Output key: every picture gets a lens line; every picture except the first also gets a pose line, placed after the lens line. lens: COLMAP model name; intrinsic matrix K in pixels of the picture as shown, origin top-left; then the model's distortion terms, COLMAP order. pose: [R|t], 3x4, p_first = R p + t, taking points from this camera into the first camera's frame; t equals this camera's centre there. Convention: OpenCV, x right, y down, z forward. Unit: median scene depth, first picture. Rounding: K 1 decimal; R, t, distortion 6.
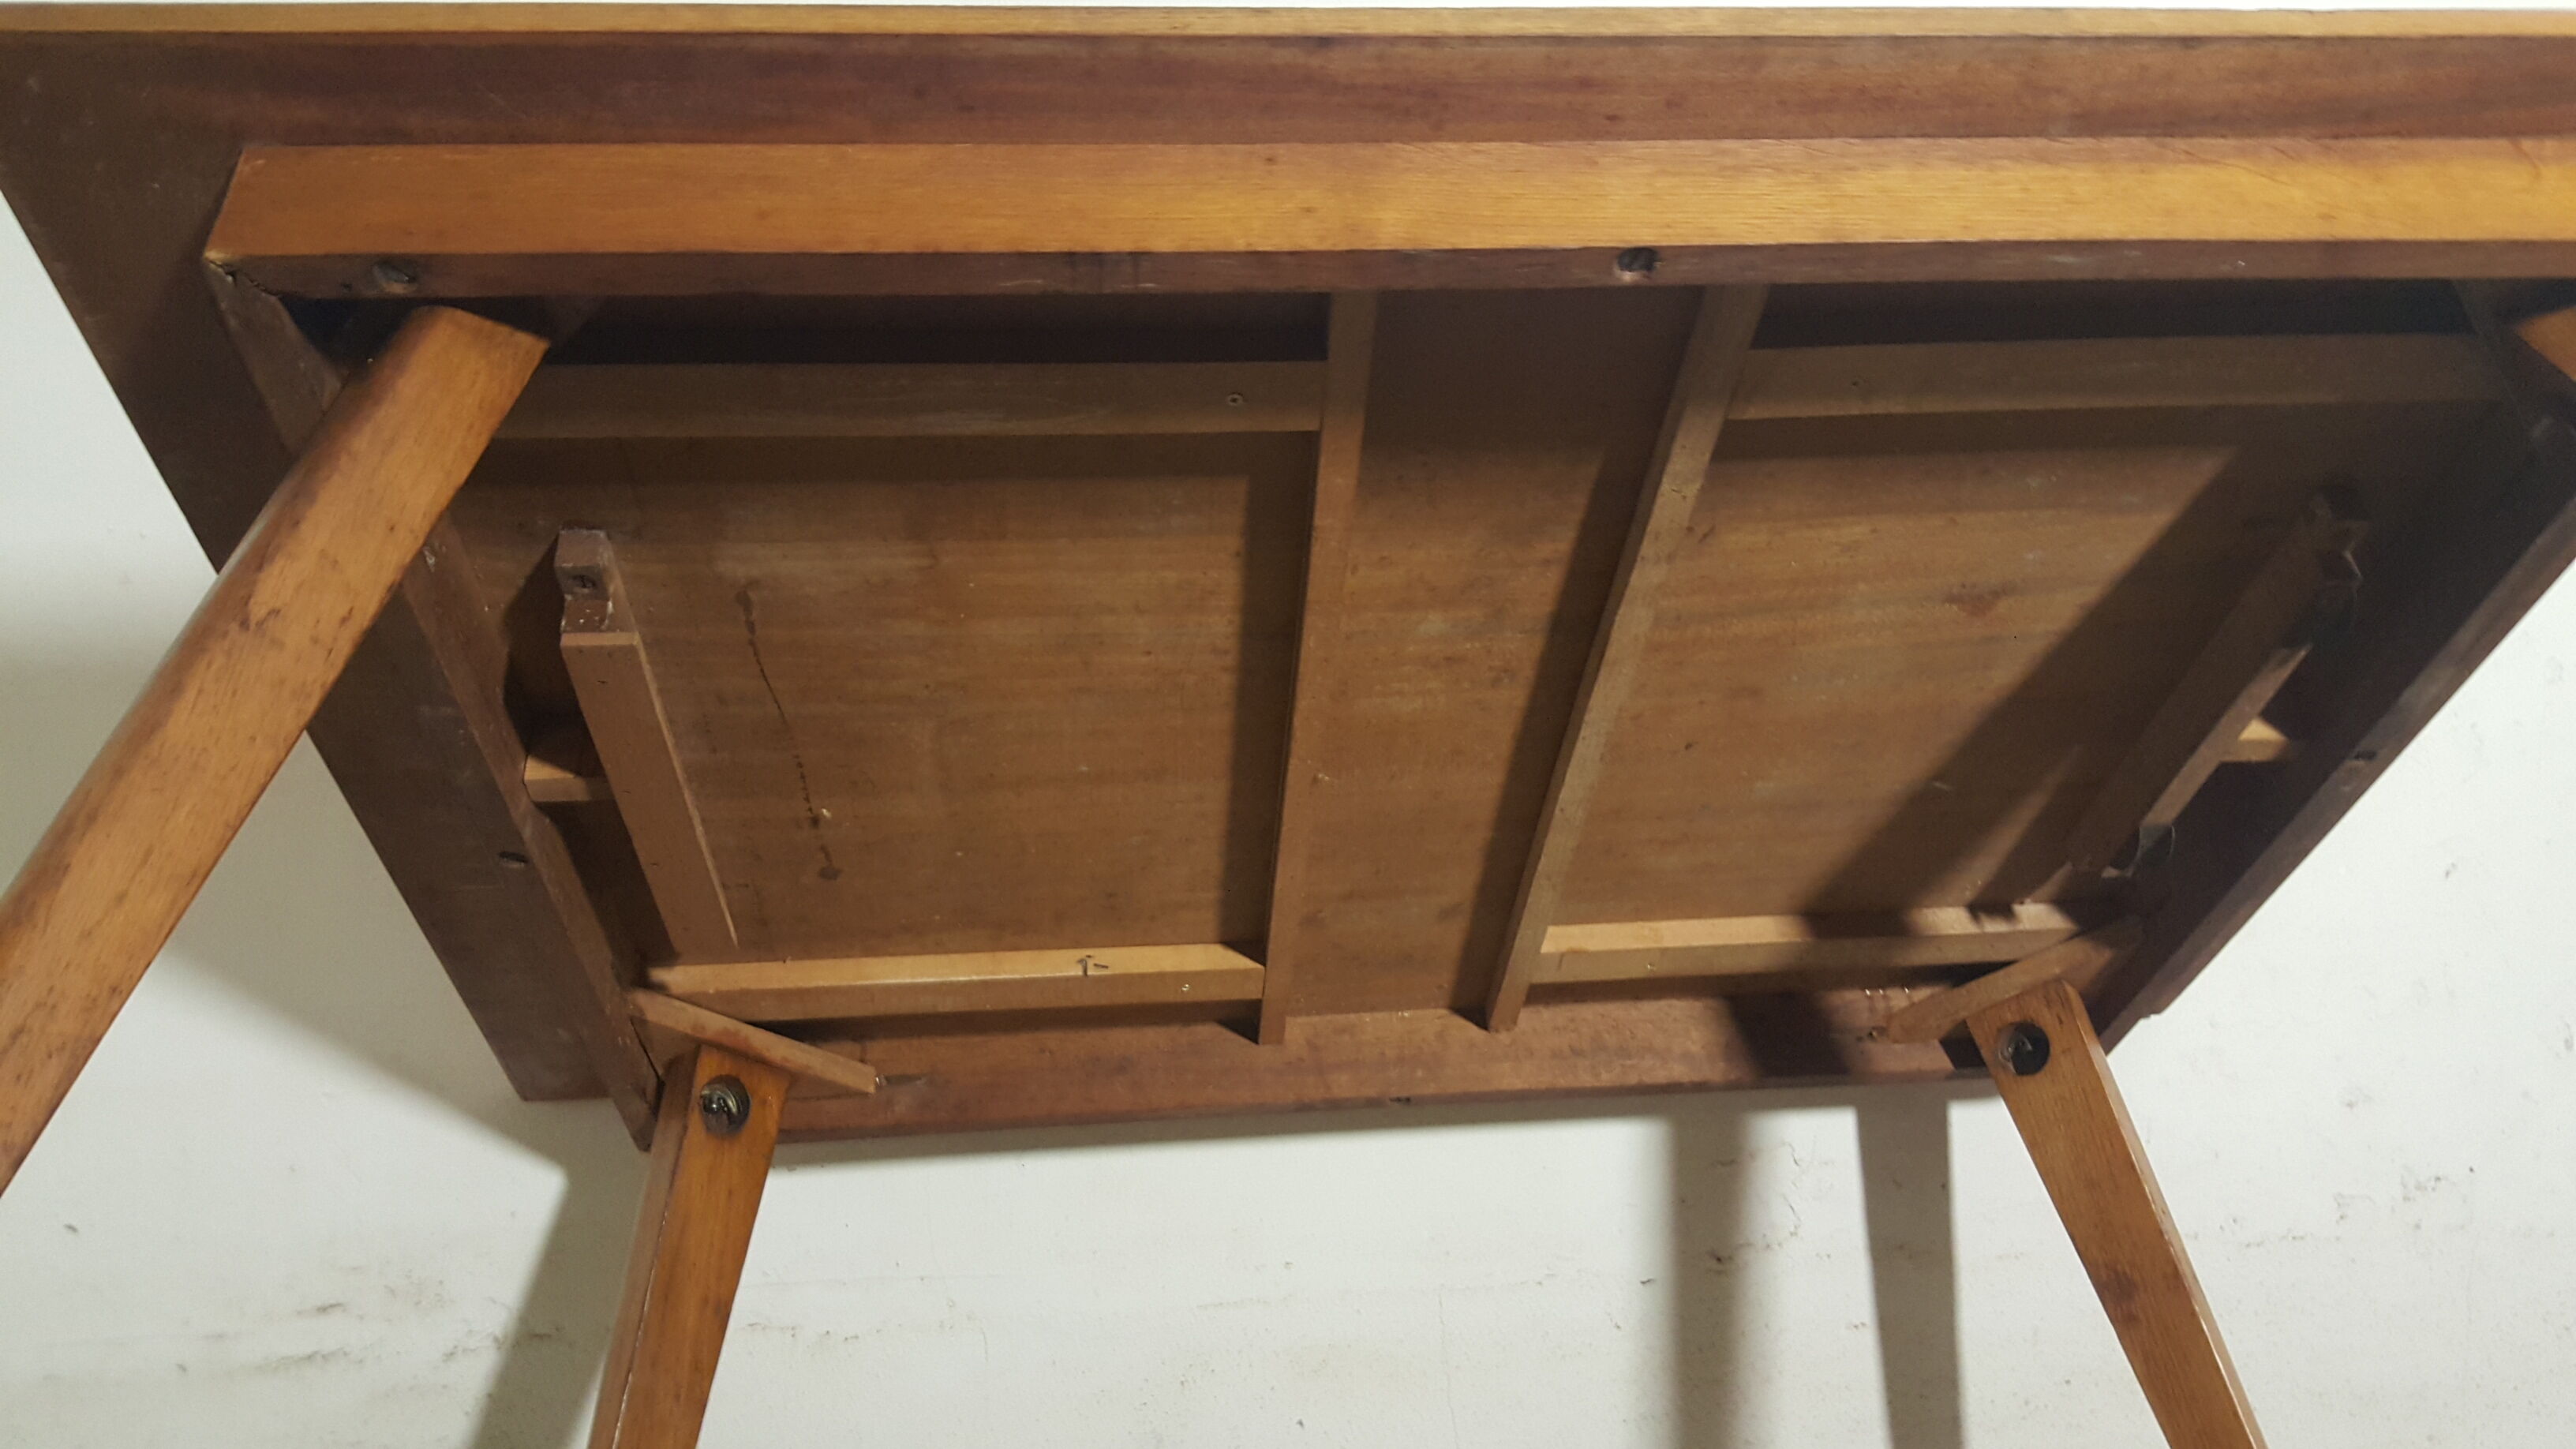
lens RADIAL K [[2092.8, 0, 1175.5], [0, 2092.8, 737.5], [0, 0, 1]] dist [0.083054, -0.166666]
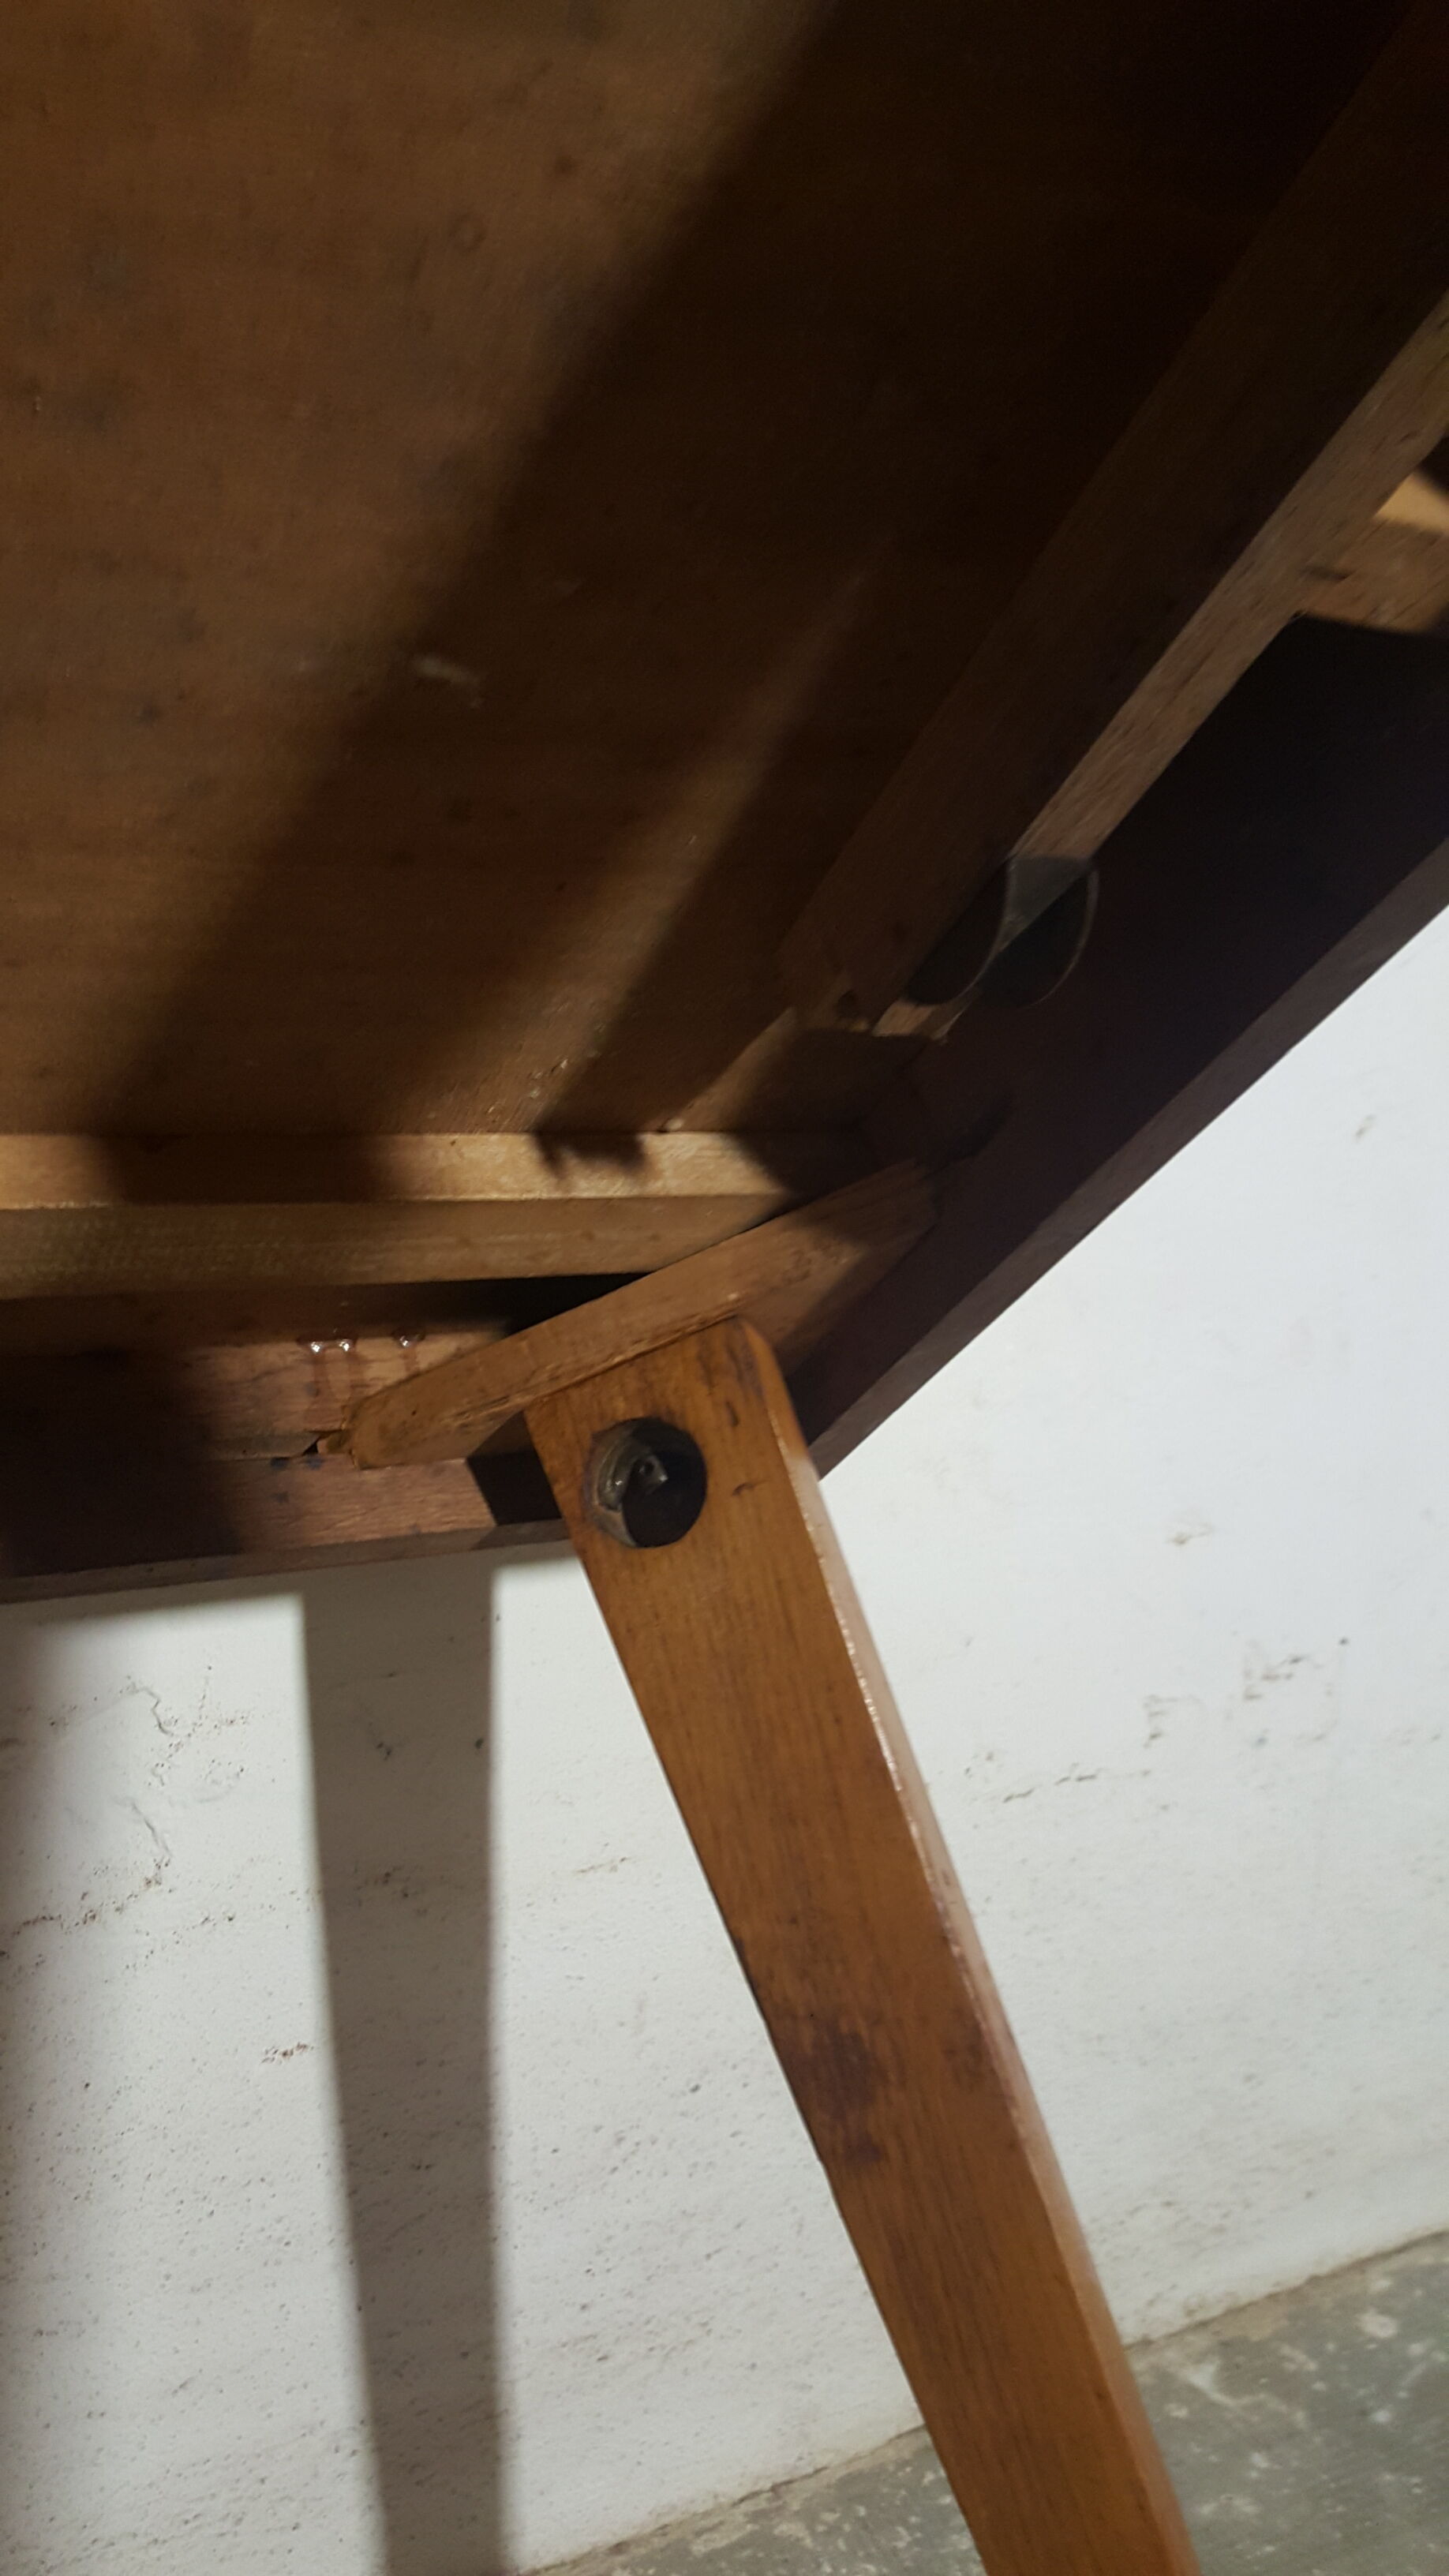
lens RADIAL K [[2092.8, 0, 724.5], [0, 2092.8, 1288.0], [0, 0, 1]] dist [0.083054, -0.166666]
pose [[0.912230, 0.007574, 0.409609, 0.245079], [-0.048088, 0.994897, 0.088699, 0.071707], [-0.406847, -0.100611, 0.907939, 0.621433]]
